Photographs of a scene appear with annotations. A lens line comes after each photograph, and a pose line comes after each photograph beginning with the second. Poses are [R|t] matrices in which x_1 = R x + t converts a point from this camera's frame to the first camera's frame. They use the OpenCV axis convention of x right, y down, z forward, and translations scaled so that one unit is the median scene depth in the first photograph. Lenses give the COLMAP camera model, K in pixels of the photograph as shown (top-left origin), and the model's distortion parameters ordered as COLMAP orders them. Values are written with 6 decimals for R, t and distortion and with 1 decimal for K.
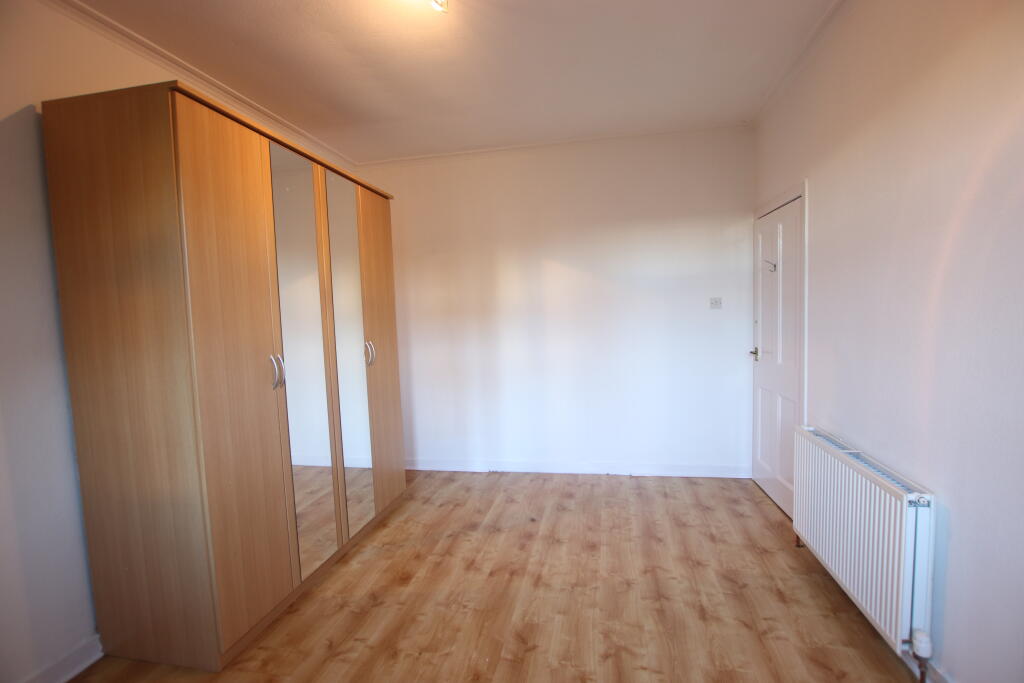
lens RADIAL K [[474.8, 0, 513.5], [0, 474.8, 345.0], [0, 0, 1]] dist [-0.019169, 0.000293]
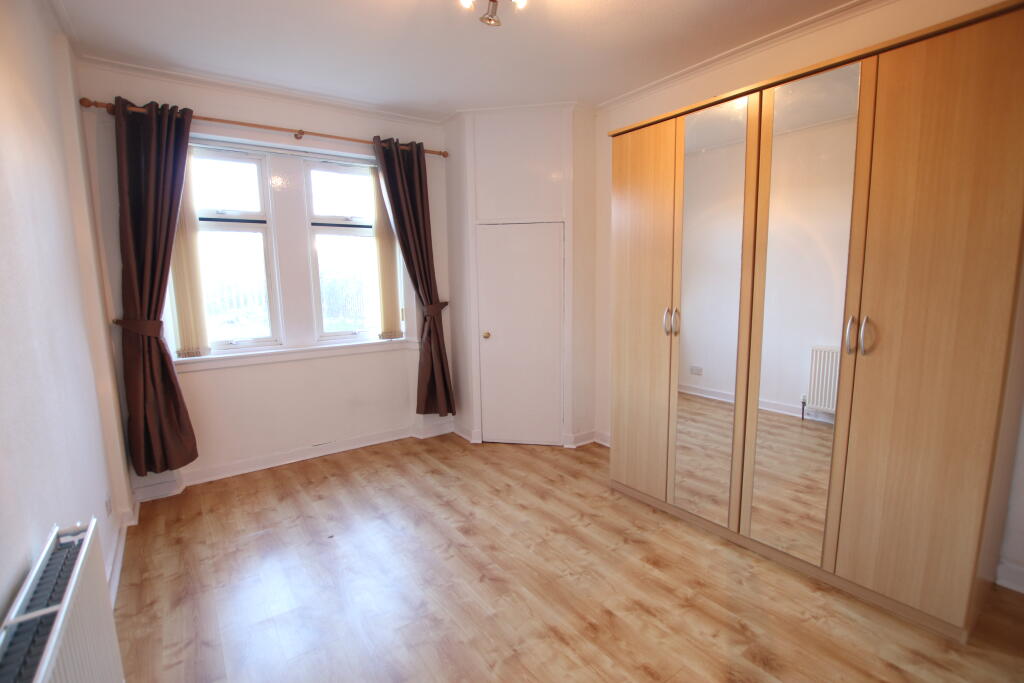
lens RADIAL K [[474.8, 0, 510.1], [0, 474.8, 336.1], [0, 0, 1]] dist [-0.019169, 0.000293]
pose [[-0.689021, 0.134613, -0.712130, 0.599545], [-0.003654, 0.981941, 0.189151, -0.123020], [0.724732, 0.132931, -0.676087, 1.436159]]
